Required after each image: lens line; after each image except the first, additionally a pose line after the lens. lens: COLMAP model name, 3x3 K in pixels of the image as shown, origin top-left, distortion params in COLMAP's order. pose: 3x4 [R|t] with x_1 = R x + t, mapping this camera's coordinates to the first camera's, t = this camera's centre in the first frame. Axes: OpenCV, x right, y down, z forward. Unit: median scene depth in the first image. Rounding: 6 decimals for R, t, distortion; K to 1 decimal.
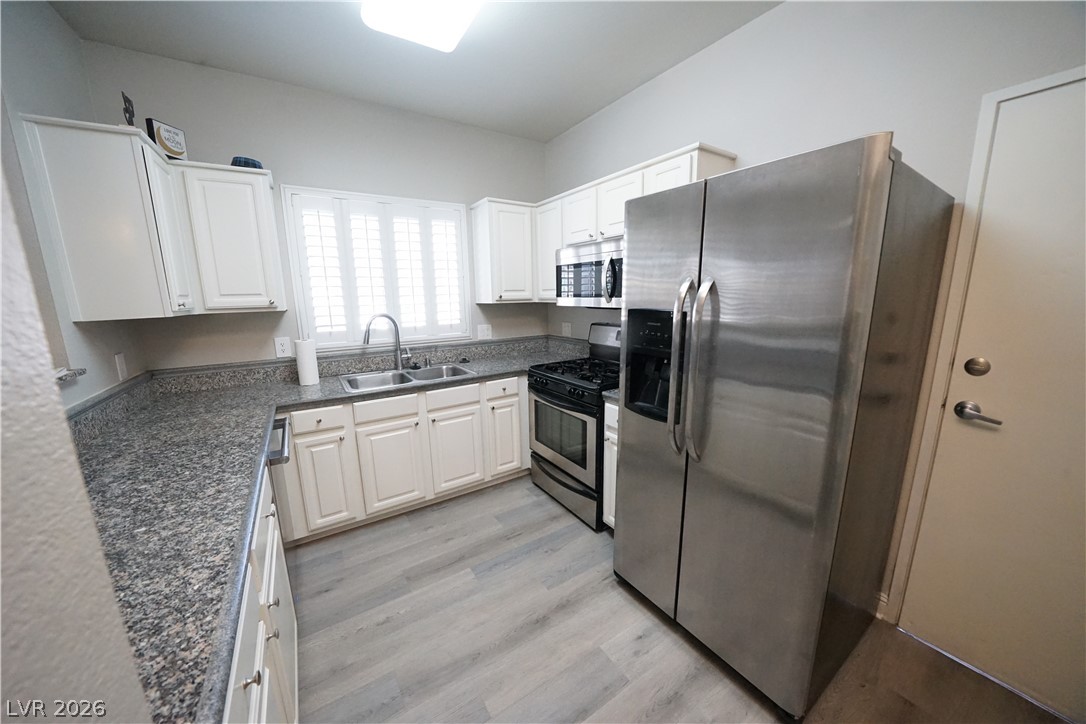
lens RADIAL K [[374.3, 0, 541.9], [0, 374.3, 362.6], [0, 0, 1]] dist [-0.024591, 0.002556]
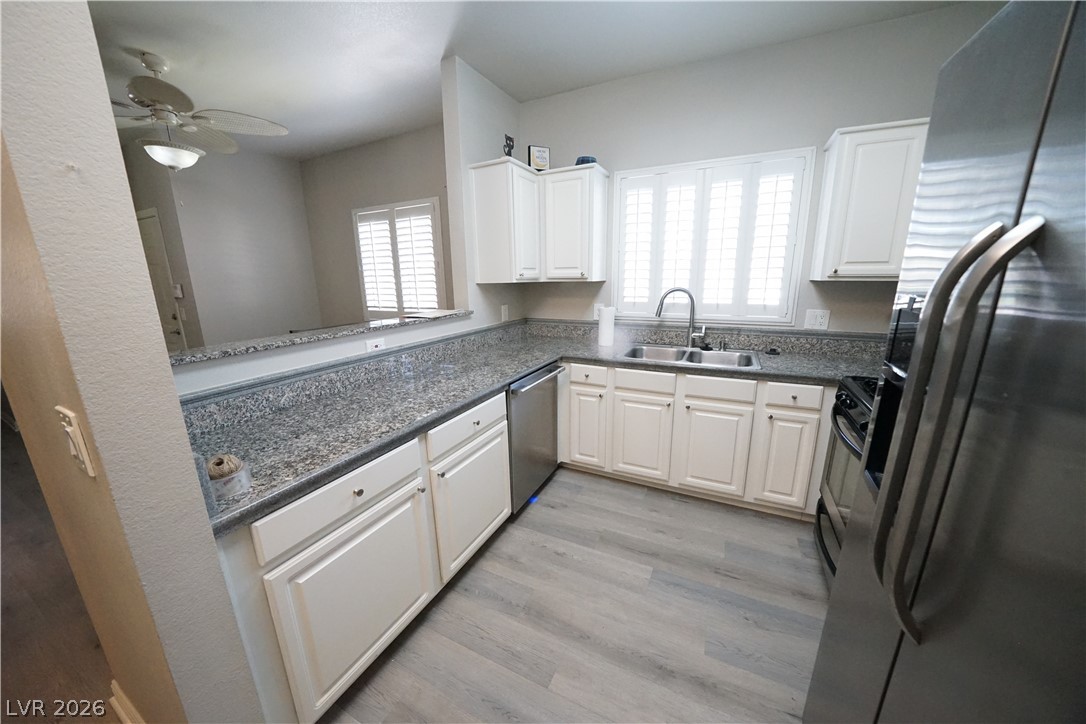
lens RADIAL K [[374.3, 0, 541.9], [0, 374.3, 362.6], [0, 0, 1]] dist [-0.024591, 0.002556]
pose [[0.509217, 0.206194, -0.835573, 0.272523], [-0.150062, 0.977276, 0.149710, -0.035283], [0.847455, 0.049153, 0.528587, 0.209128]]
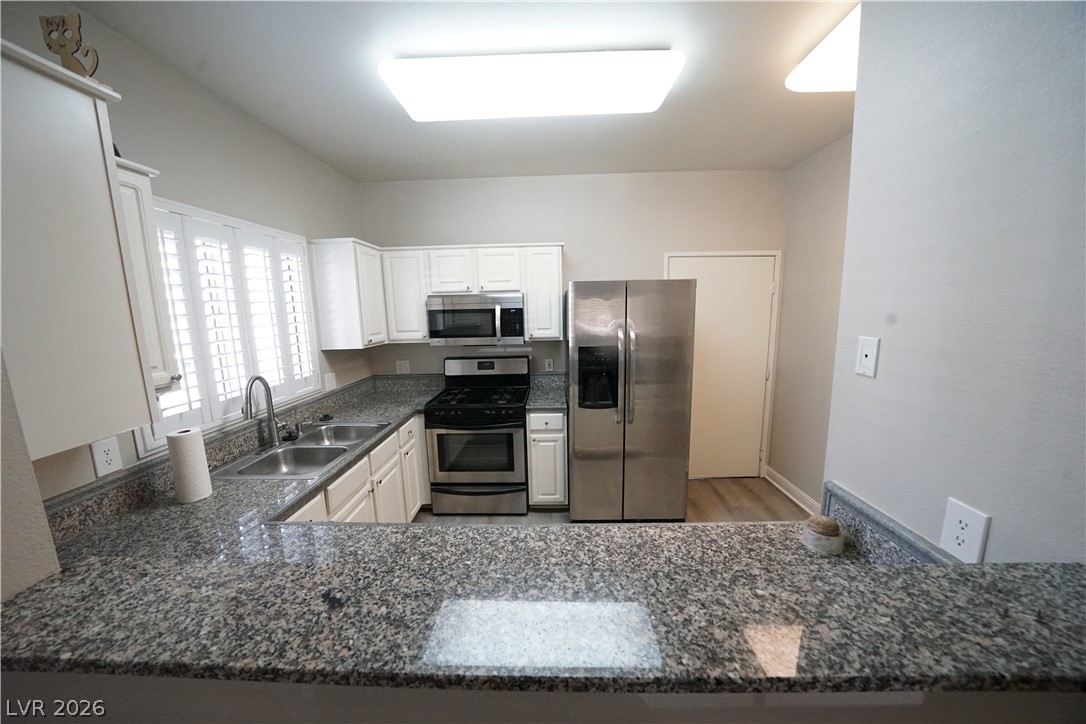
lens RADIAL K [[369.1, 0, 540.6], [0, 369.1, 368.1], [0, 0, 1]] dist [-0.017281, 0.000012]
pose [[0.575727, -0.126756, 0.807757, -0.765468], [0.160156, 0.986256, 0.040616, -0.093526], [-0.801803, 0.105983, 0.588115, 0.128184]]
